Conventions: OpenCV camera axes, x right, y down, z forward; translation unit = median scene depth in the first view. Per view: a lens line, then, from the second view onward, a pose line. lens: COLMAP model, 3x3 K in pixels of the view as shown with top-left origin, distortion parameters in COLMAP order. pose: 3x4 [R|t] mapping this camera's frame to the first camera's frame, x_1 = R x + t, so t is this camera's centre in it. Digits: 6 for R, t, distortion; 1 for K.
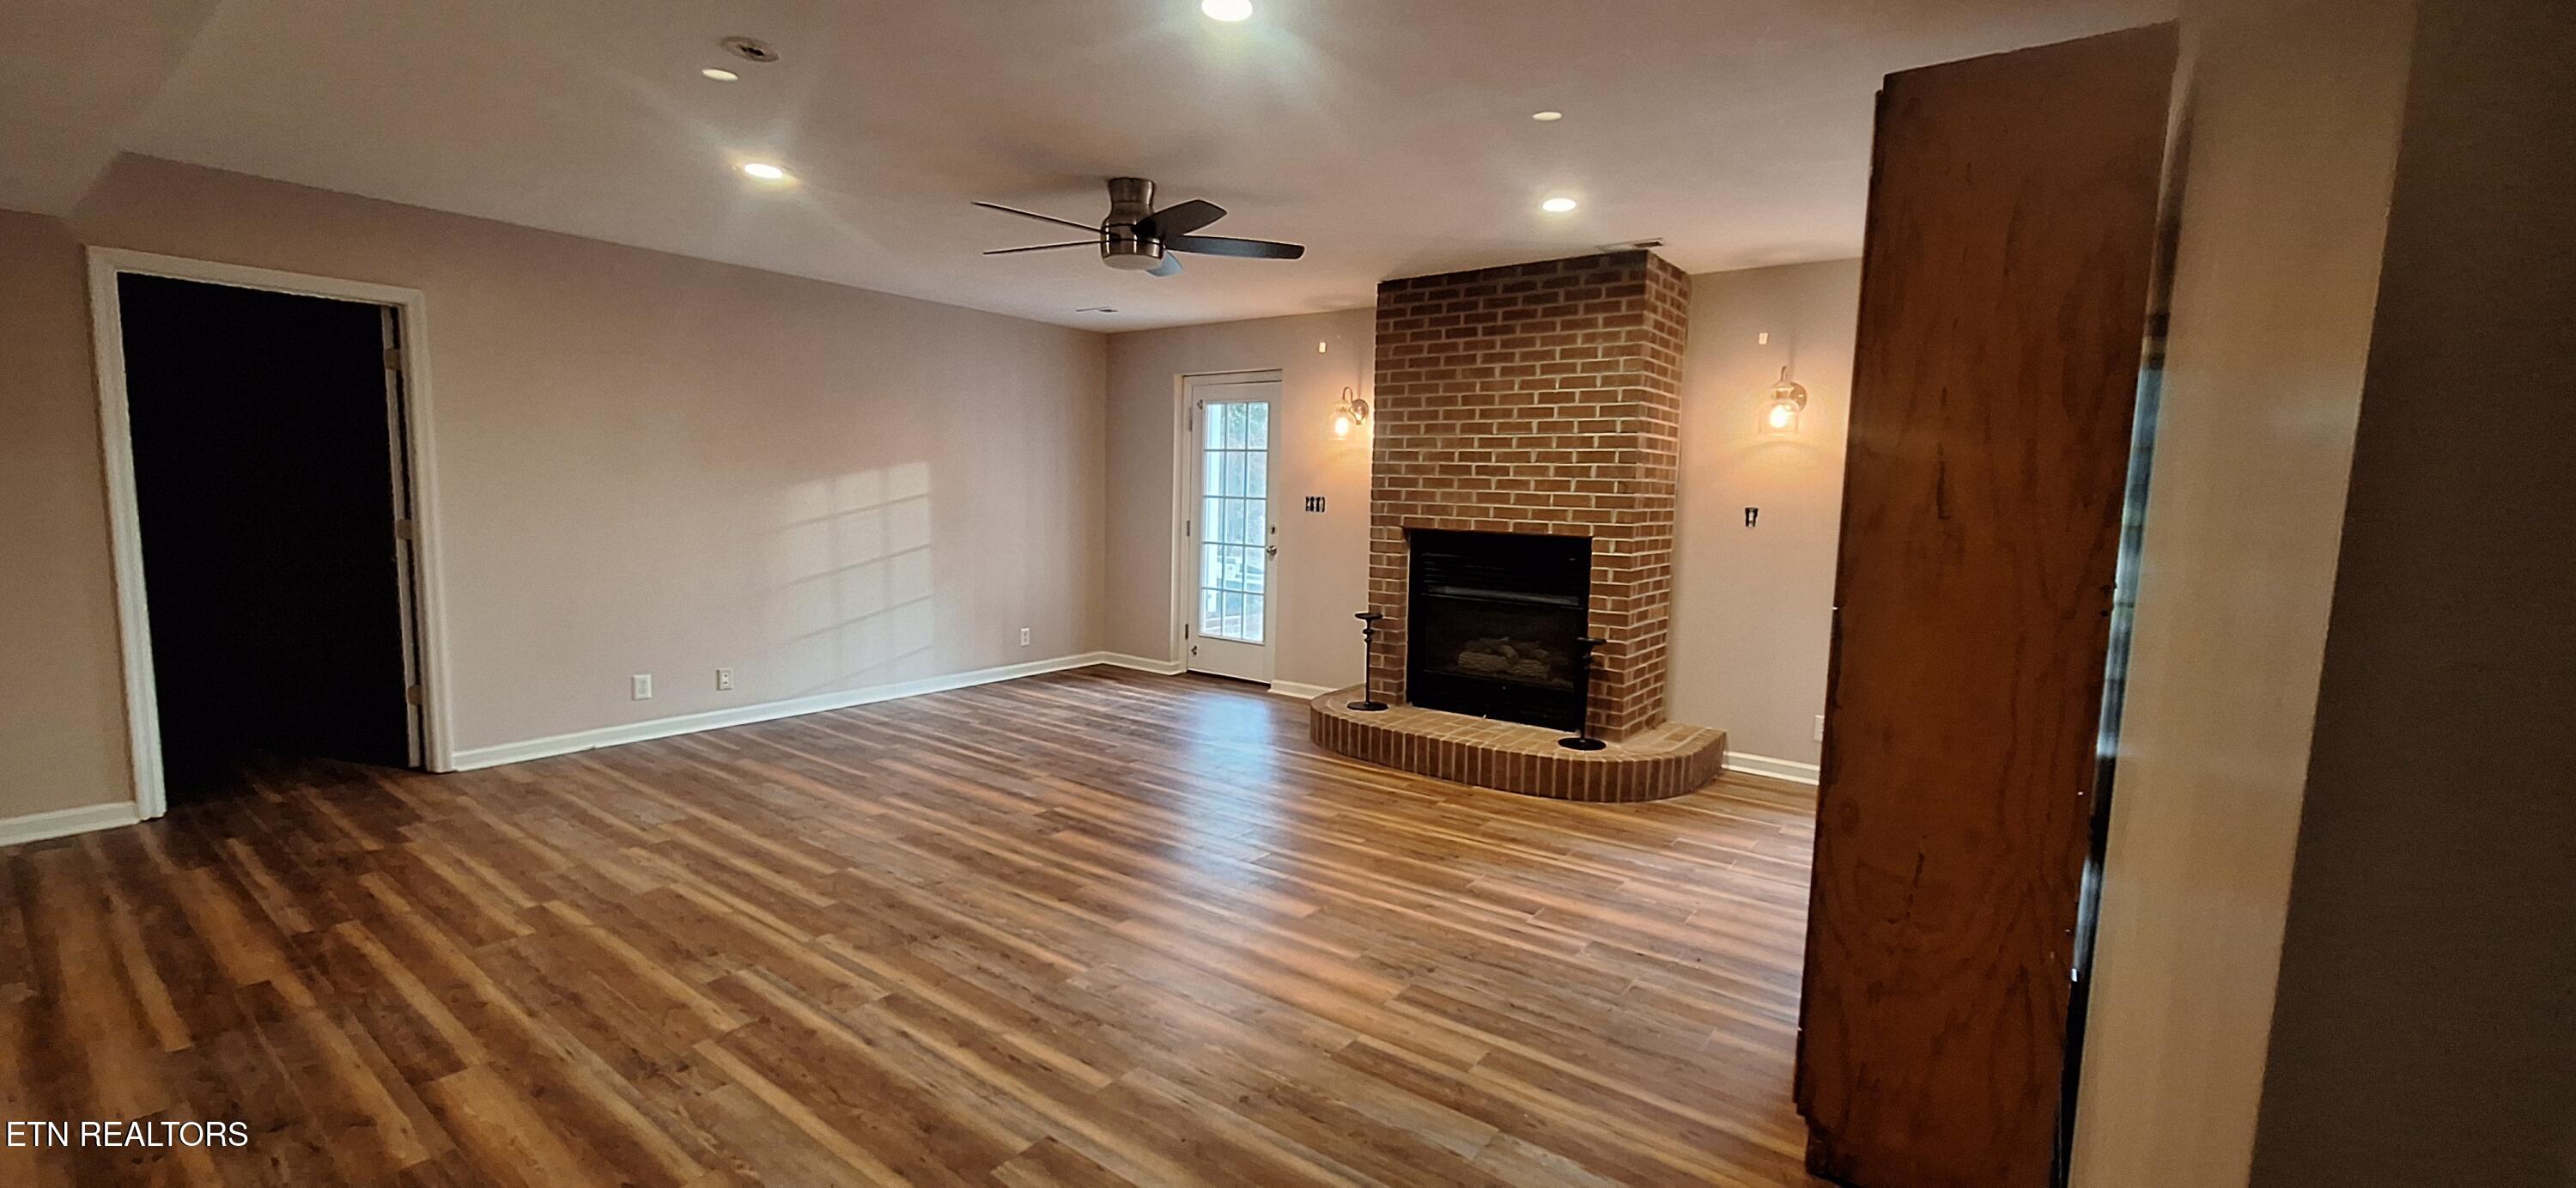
lens RADIAL K [[1019.9, 0, 1290.9], [0, 1019.9, 588.3], [0, 0, 1]] dist [-0.003055, 0.001687]
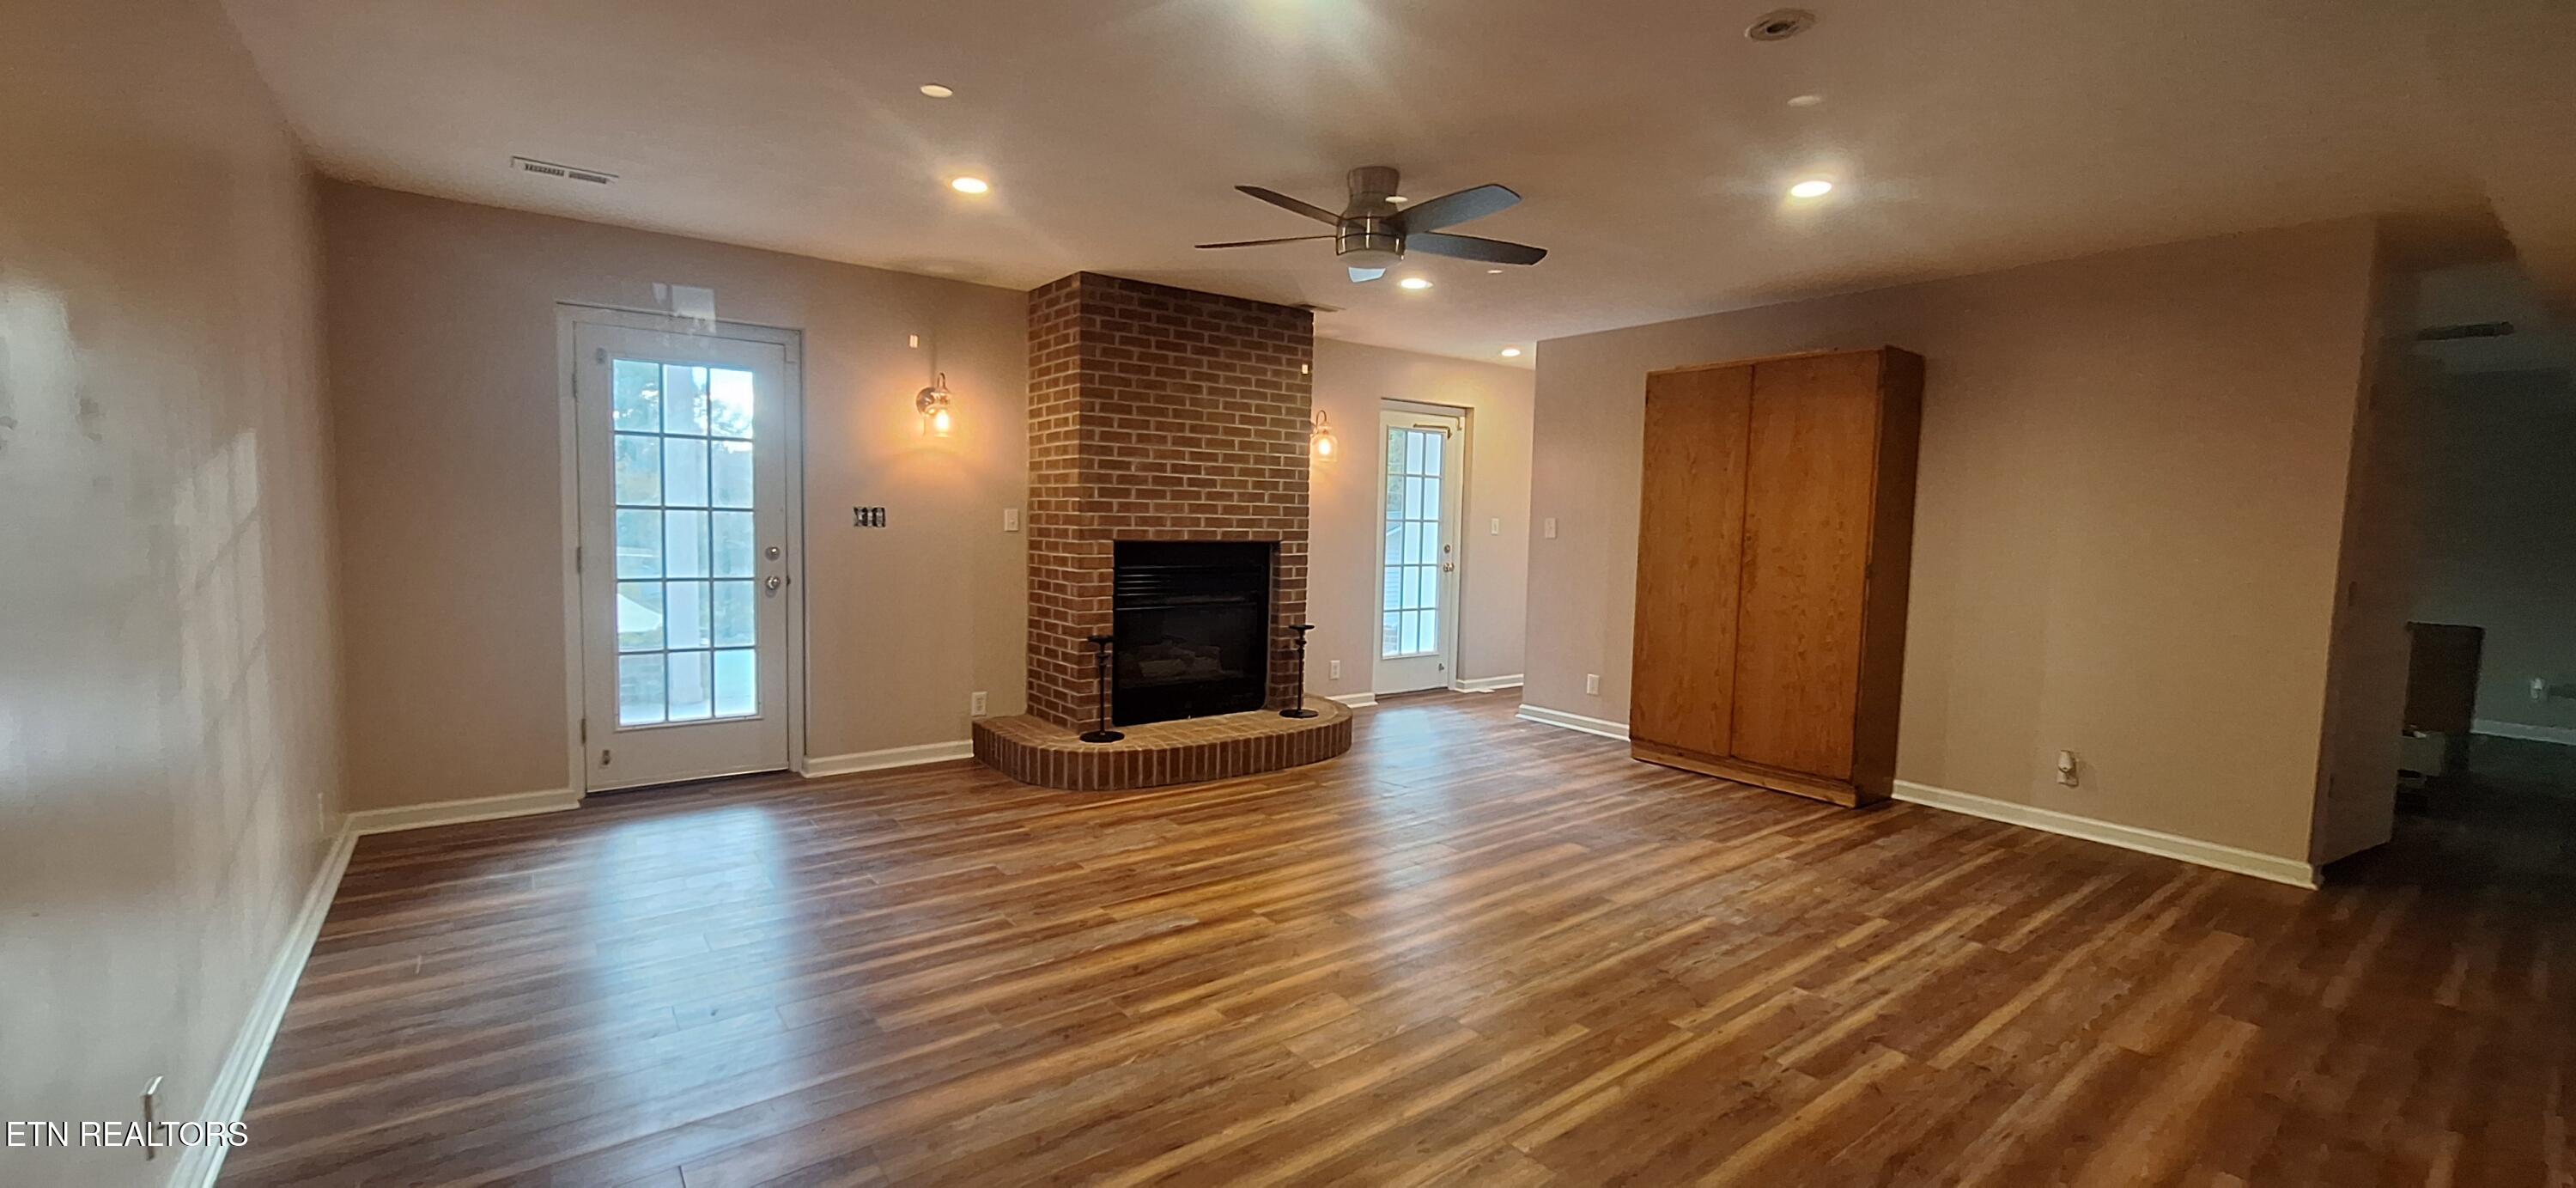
lens RADIAL K [[1019.9, 0, 1290.0], [0, 1019.9, 596.2], [0, 0, 1]] dist [-0.003055, 0.001687]
pose [[0.281699, -0.095816, 0.954707, -0.816869], [0.079081, 0.993935, 0.076419, -0.073712], [-0.956239, 0.053972, 0.287567, 0.627185]]
